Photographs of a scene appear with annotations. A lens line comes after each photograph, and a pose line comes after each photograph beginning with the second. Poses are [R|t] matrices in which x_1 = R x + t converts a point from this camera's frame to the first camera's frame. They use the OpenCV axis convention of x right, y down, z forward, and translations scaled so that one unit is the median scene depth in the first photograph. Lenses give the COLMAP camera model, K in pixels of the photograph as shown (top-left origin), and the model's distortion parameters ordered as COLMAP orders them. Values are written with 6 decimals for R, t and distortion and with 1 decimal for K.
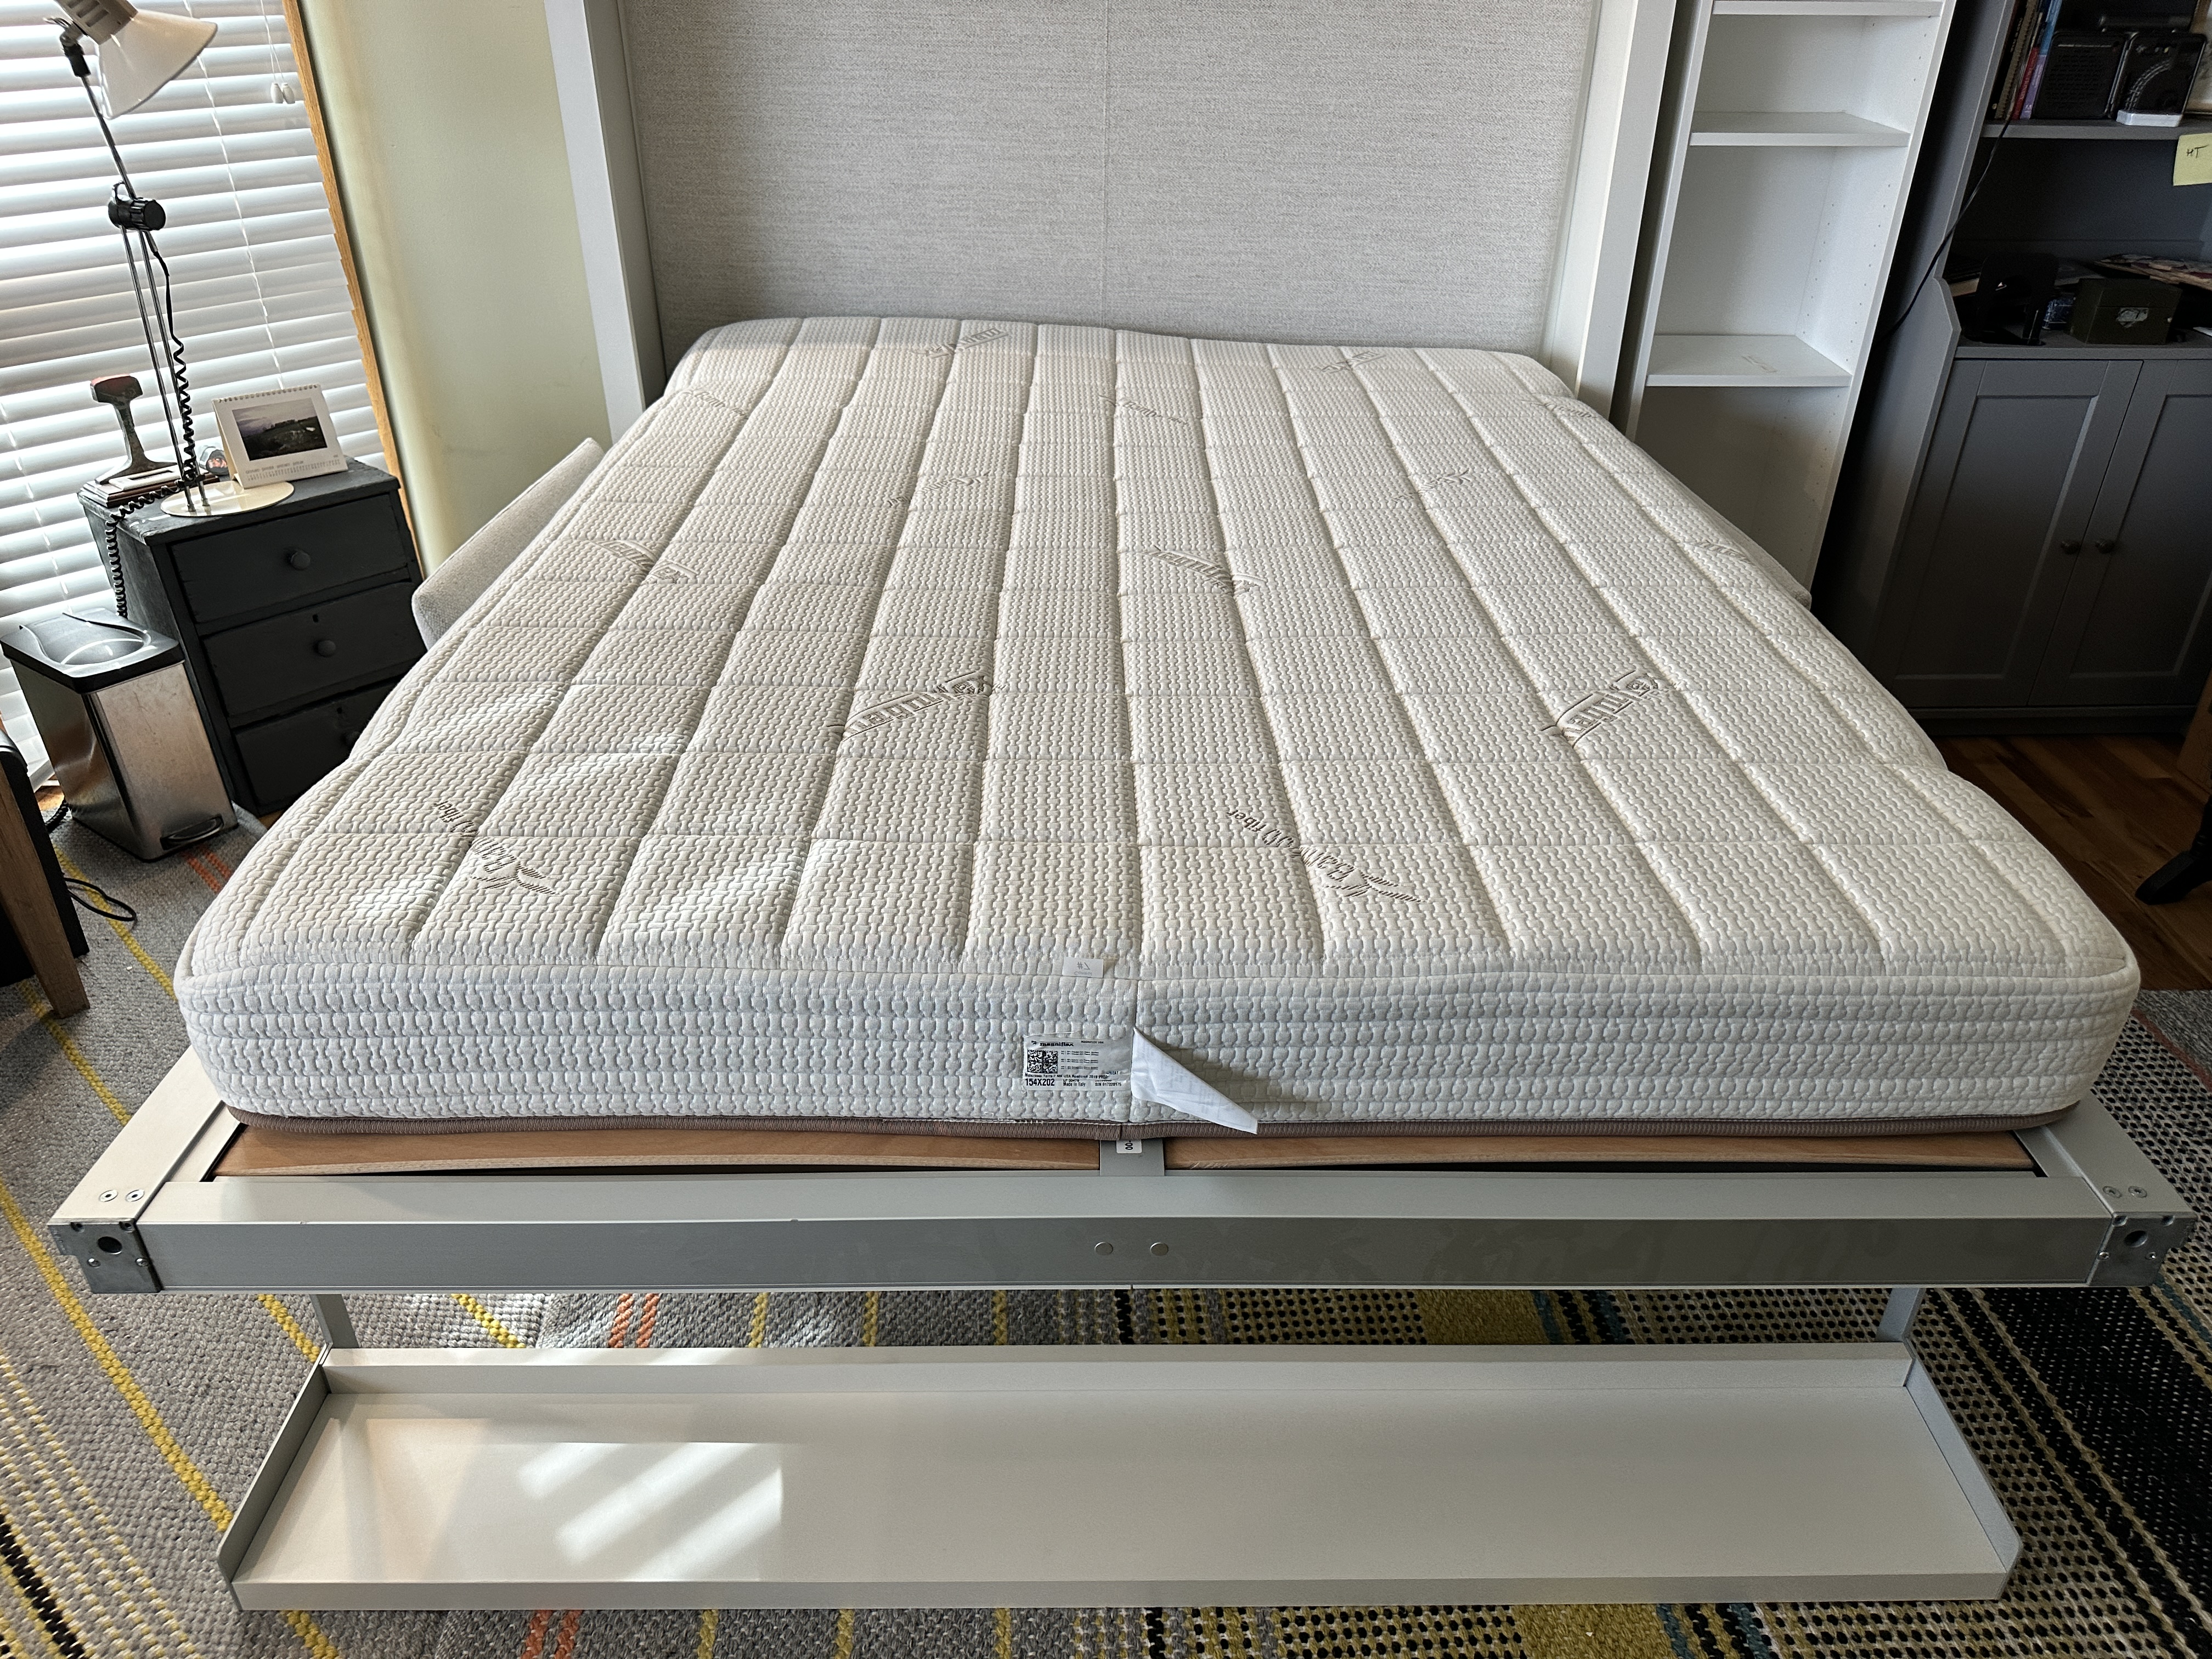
lens RADIAL K [[1602.5, 0, 1106.0], [0, 1602.5, 829.5], [0, 0, 1]] dist [-0.002643, 0.003203]
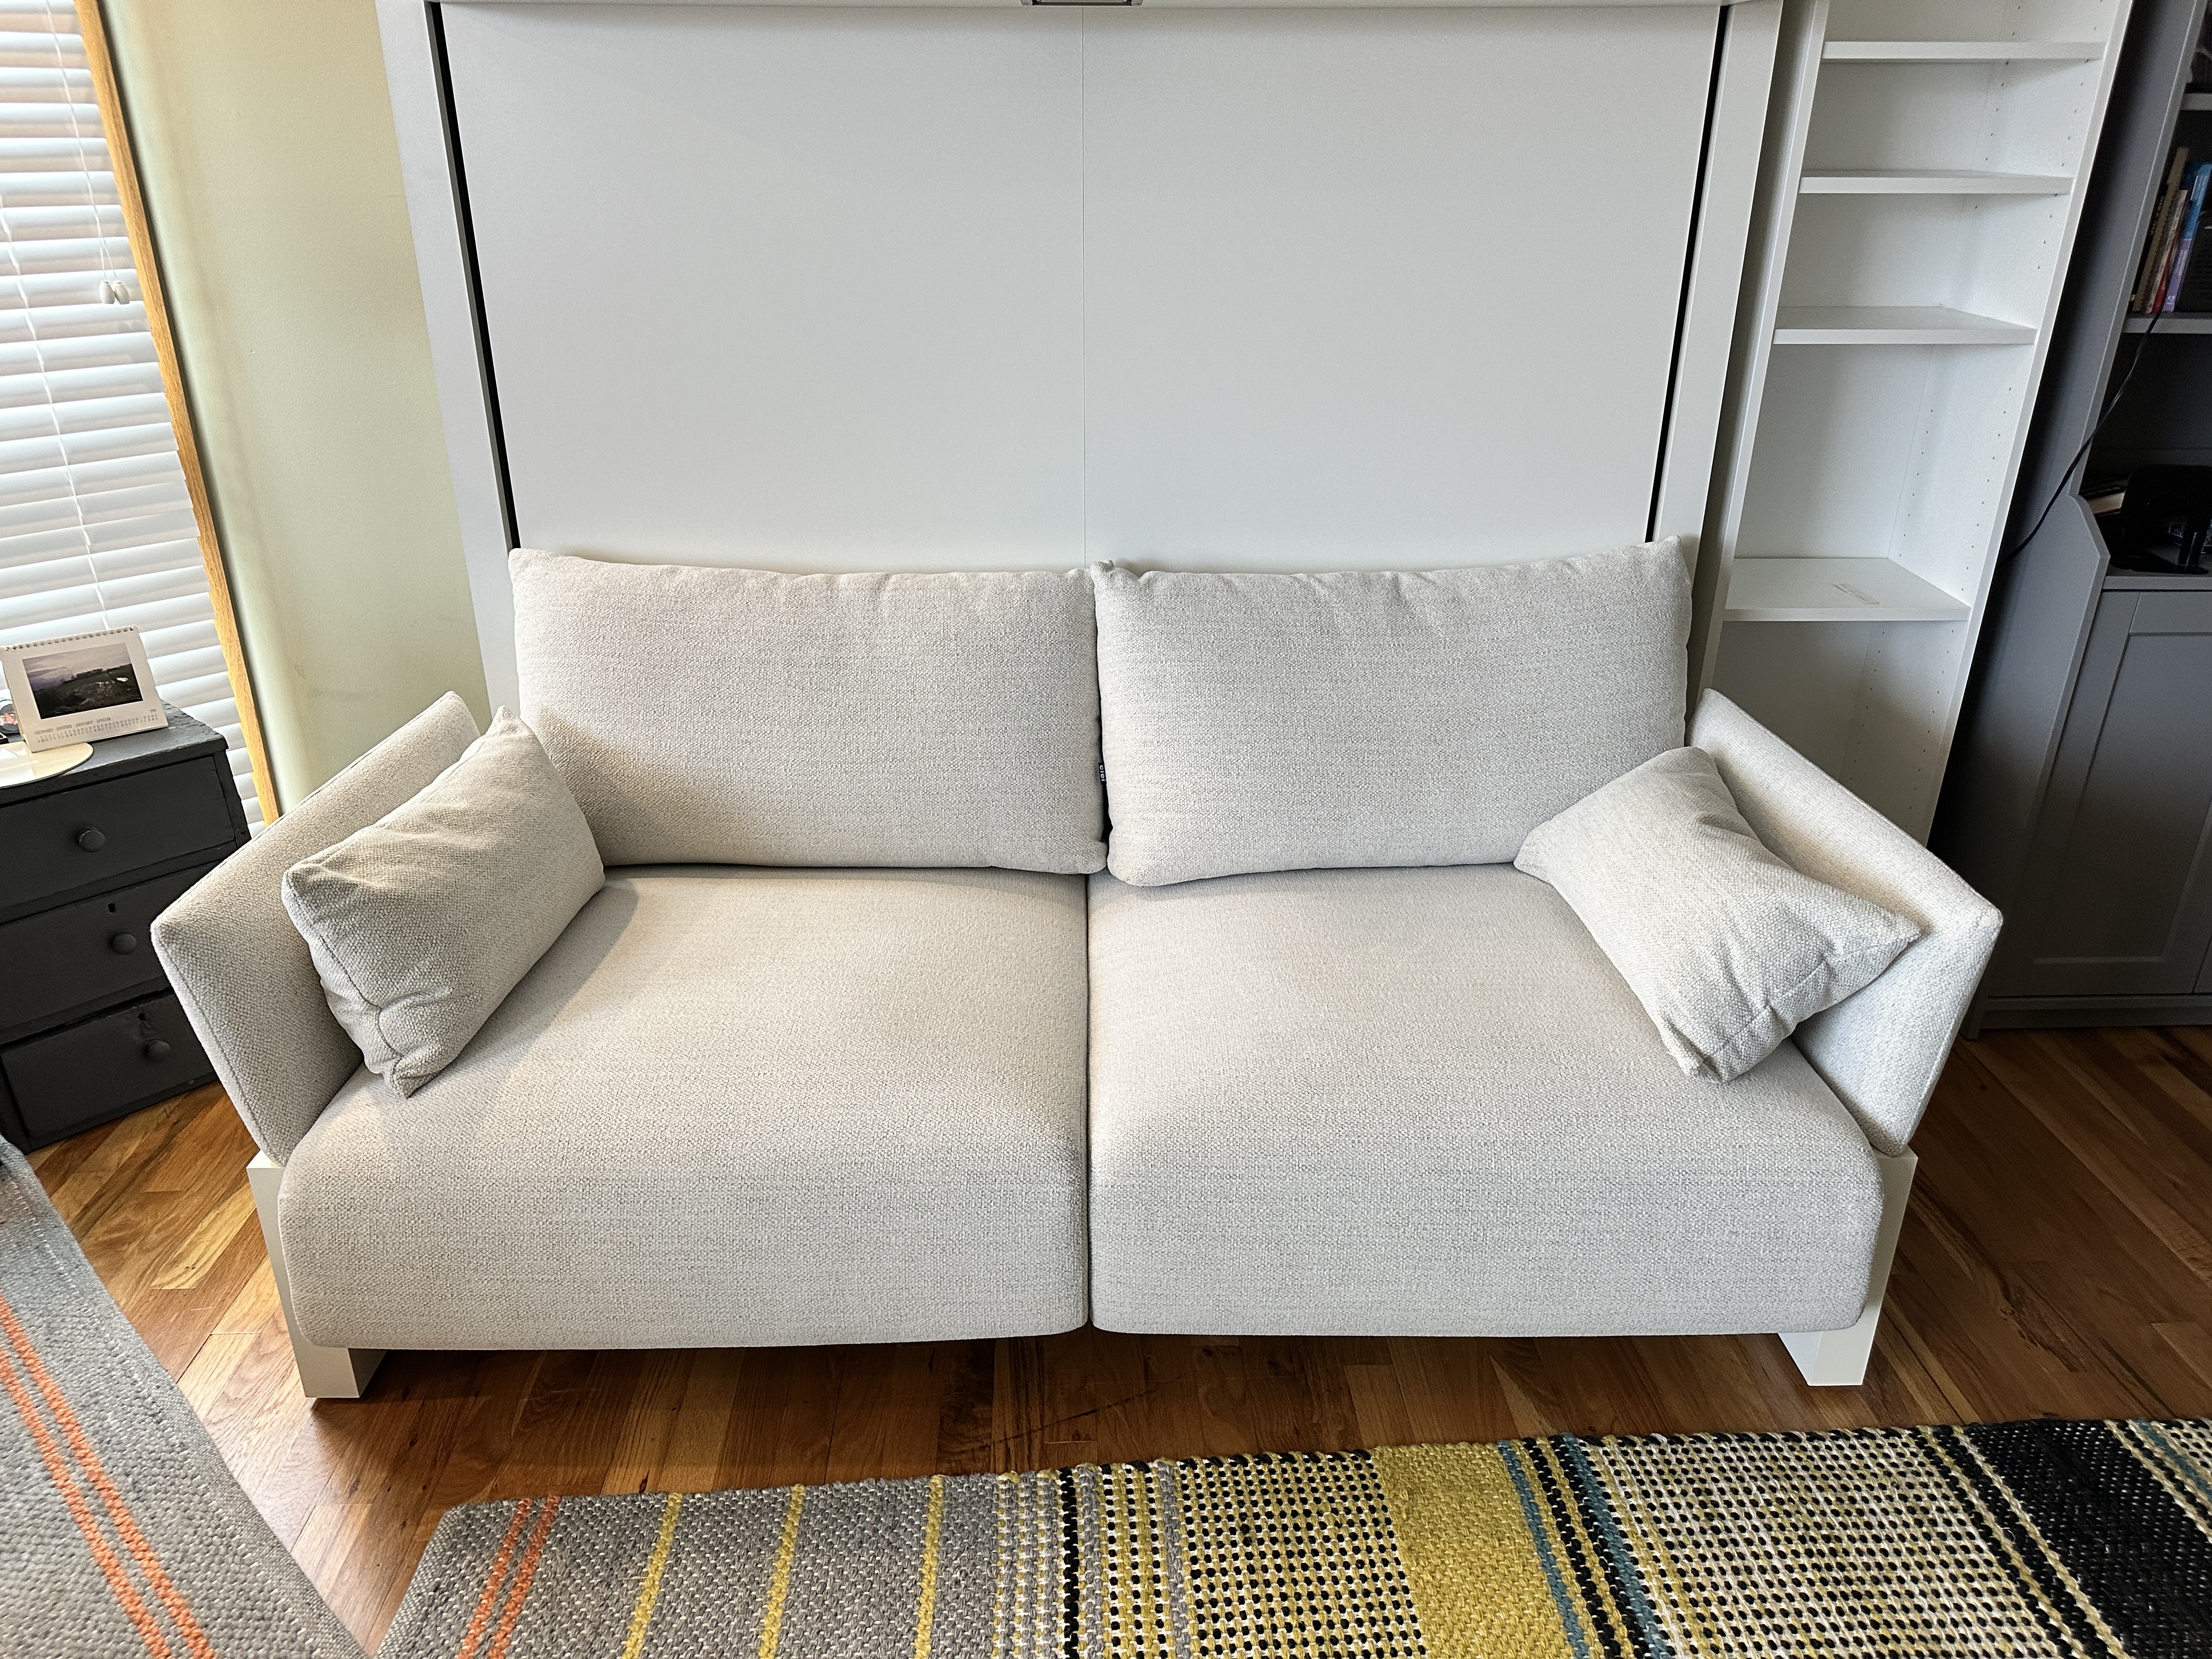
lens RADIAL K [[1567.6, 0, 1106.0], [0, 1567.6, 829.5], [0, 0, 1]] dist [0.001330, -0.000128]
pose [[0.999990, -0.004353, -0.000633, 0.014875], [0.004262, 0.994435, -0.105270, -0.086769], [0.001088, 0.105266, 0.994443, 0.203777]]
